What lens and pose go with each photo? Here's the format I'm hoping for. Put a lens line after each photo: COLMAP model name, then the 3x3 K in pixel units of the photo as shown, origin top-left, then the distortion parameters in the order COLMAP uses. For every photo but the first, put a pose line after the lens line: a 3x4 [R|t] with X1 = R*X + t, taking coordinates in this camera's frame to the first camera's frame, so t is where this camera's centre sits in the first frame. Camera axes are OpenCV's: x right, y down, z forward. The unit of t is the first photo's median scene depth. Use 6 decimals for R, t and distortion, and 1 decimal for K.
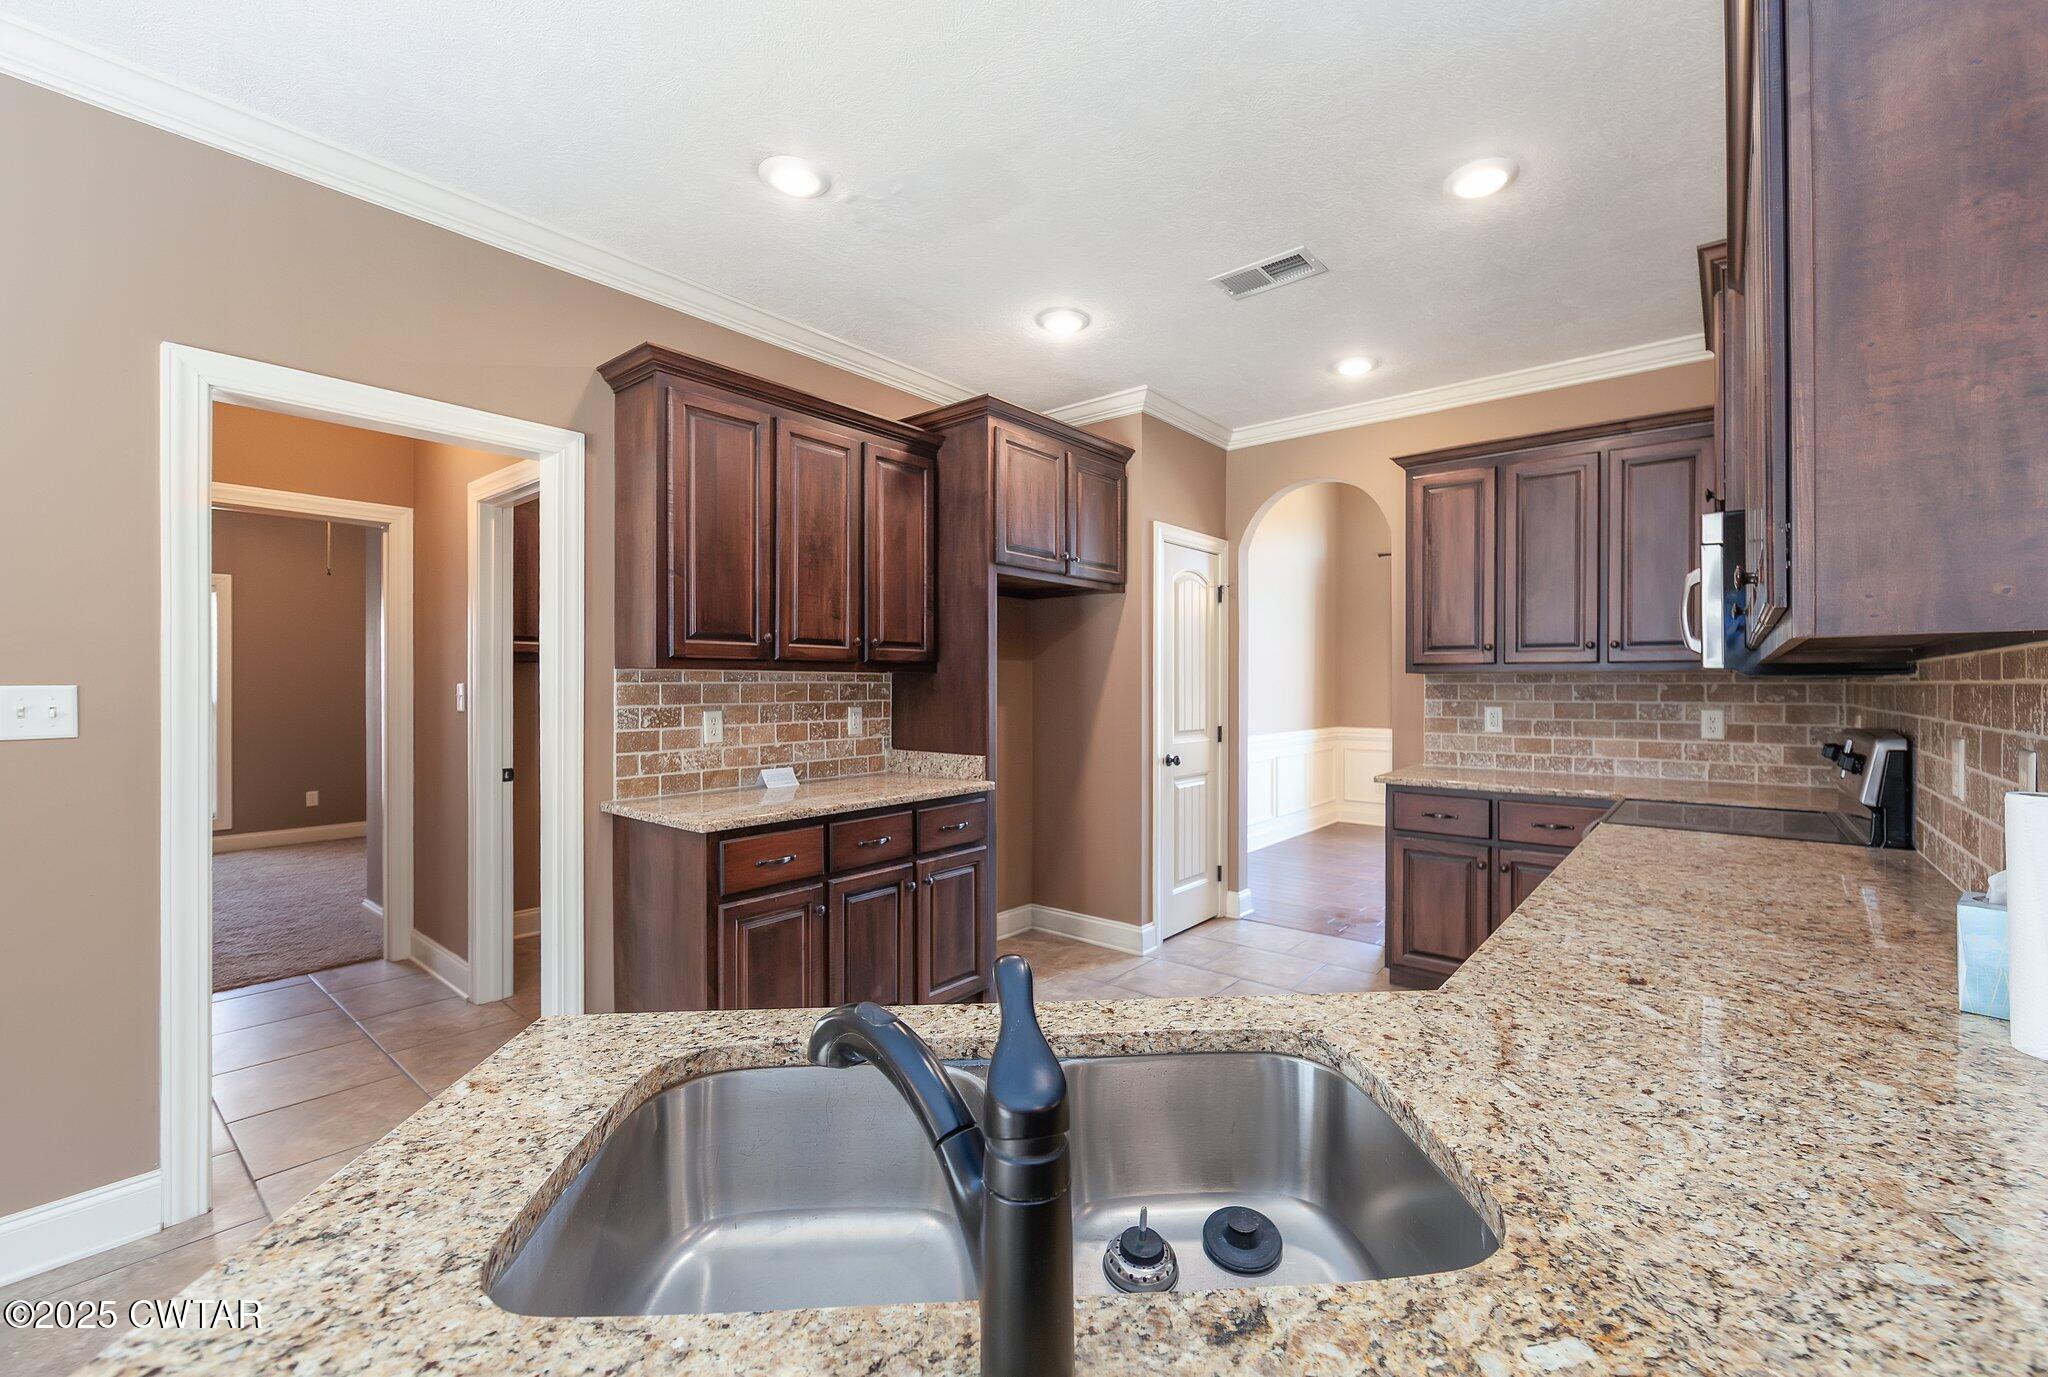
lens RADIAL K [[829.5, 0, 1011.2], [0, 829.5, 686.5], [0, 0, 1]] dist [-0.002453, -0.001006]
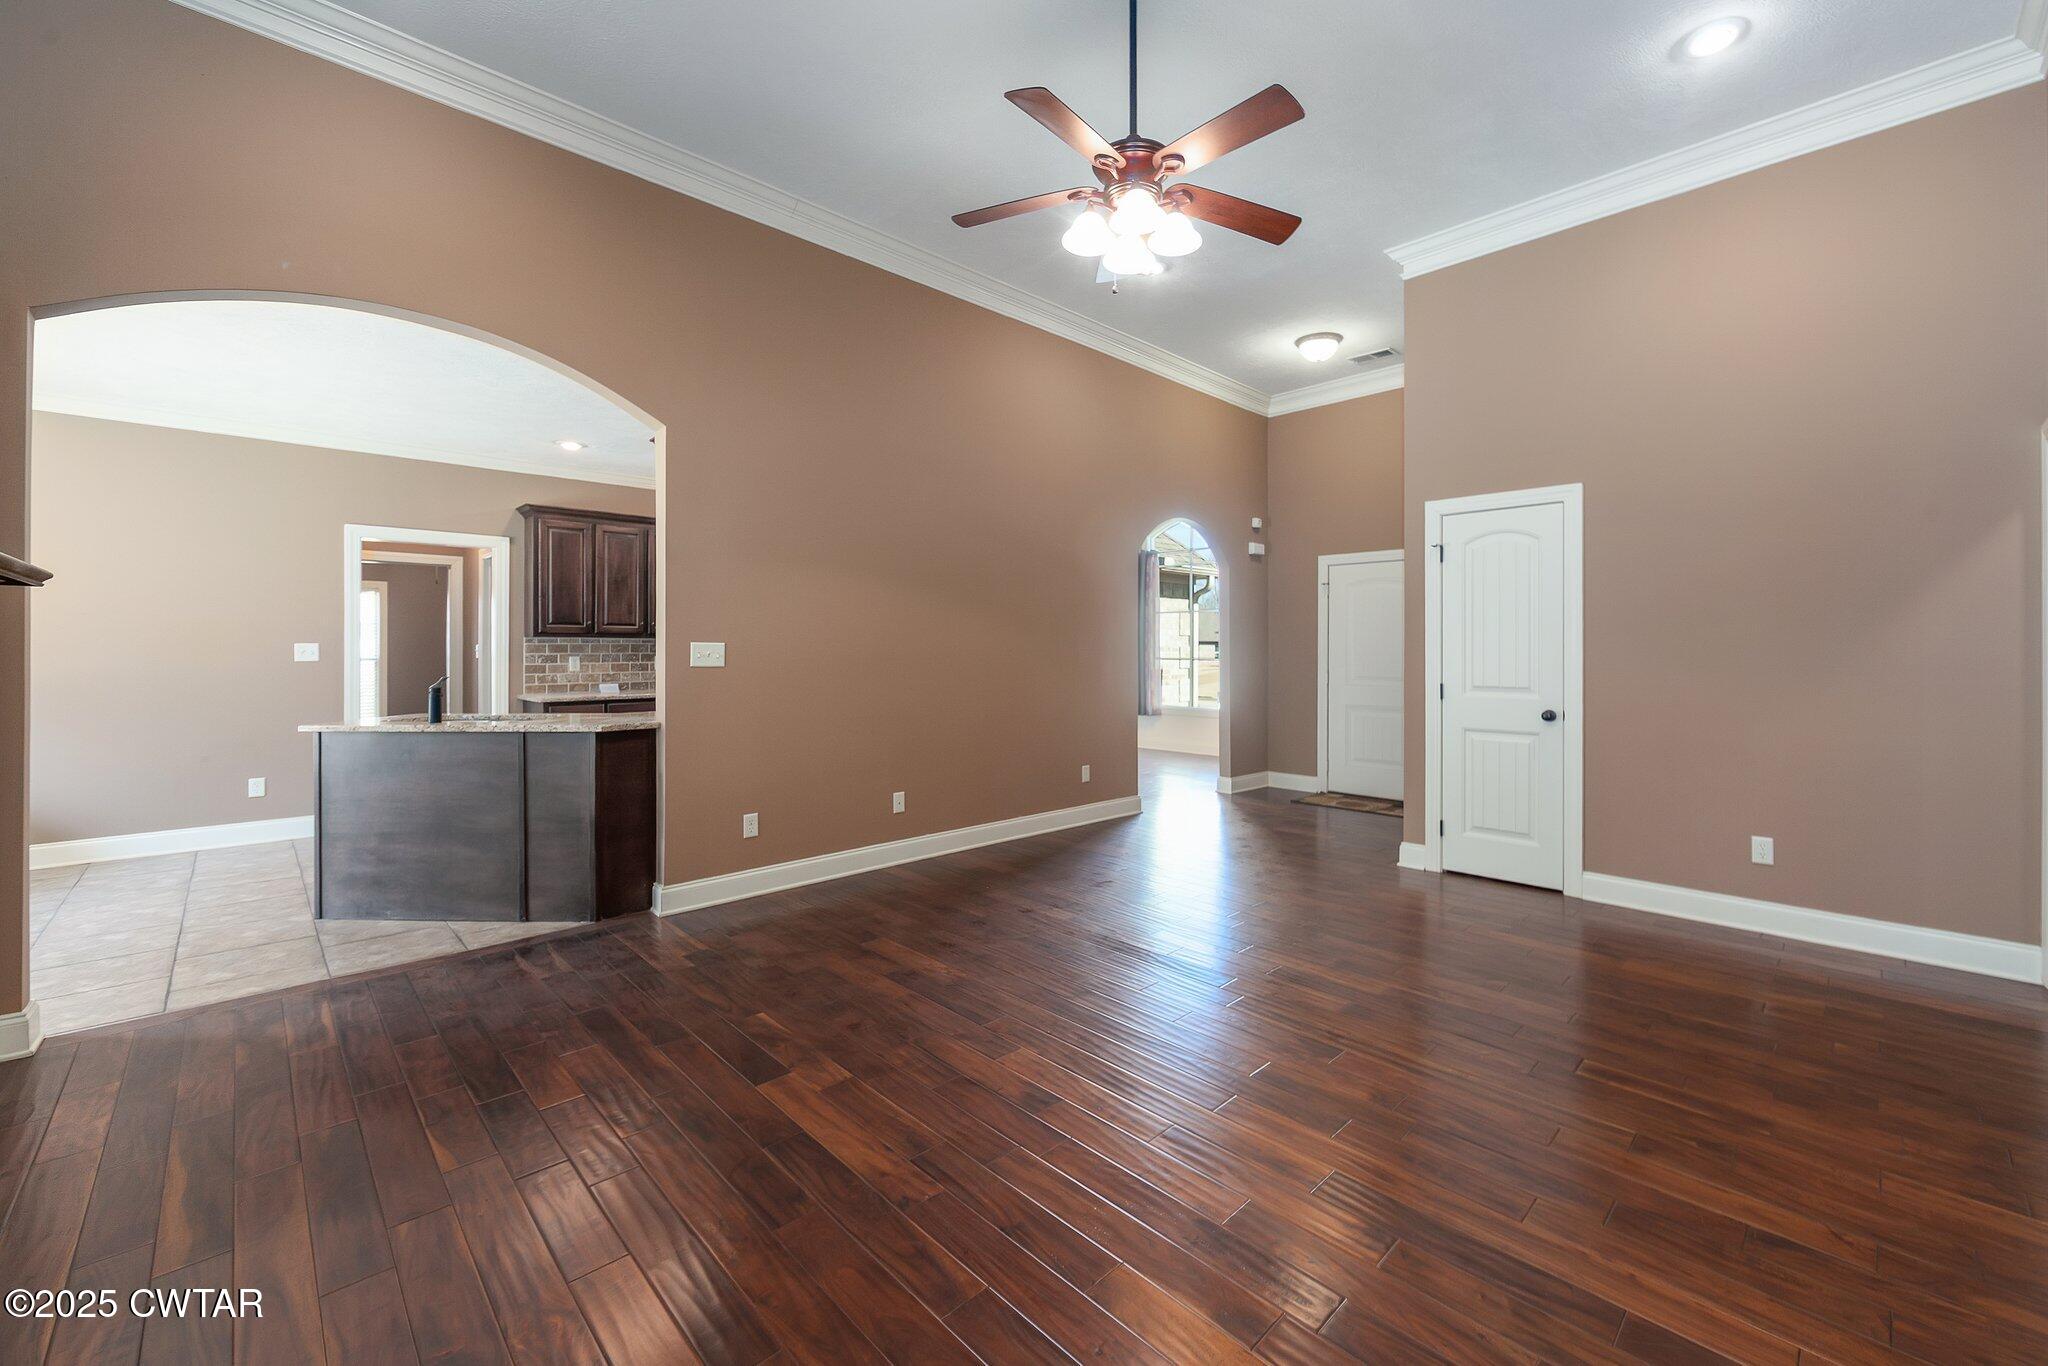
lens RADIAL K [[829.5, 0, 1043.9], [0, 829.5, 650.1], [0, 0, 1]] dist [-0.002453, -0.001006]
pose [[0.994418, 0.000430, -0.105508, 1.160403], [-0.000640, 0.999998, -0.001951, 0.017459], [0.105507, 0.002008, 0.994416, -1.100245]]
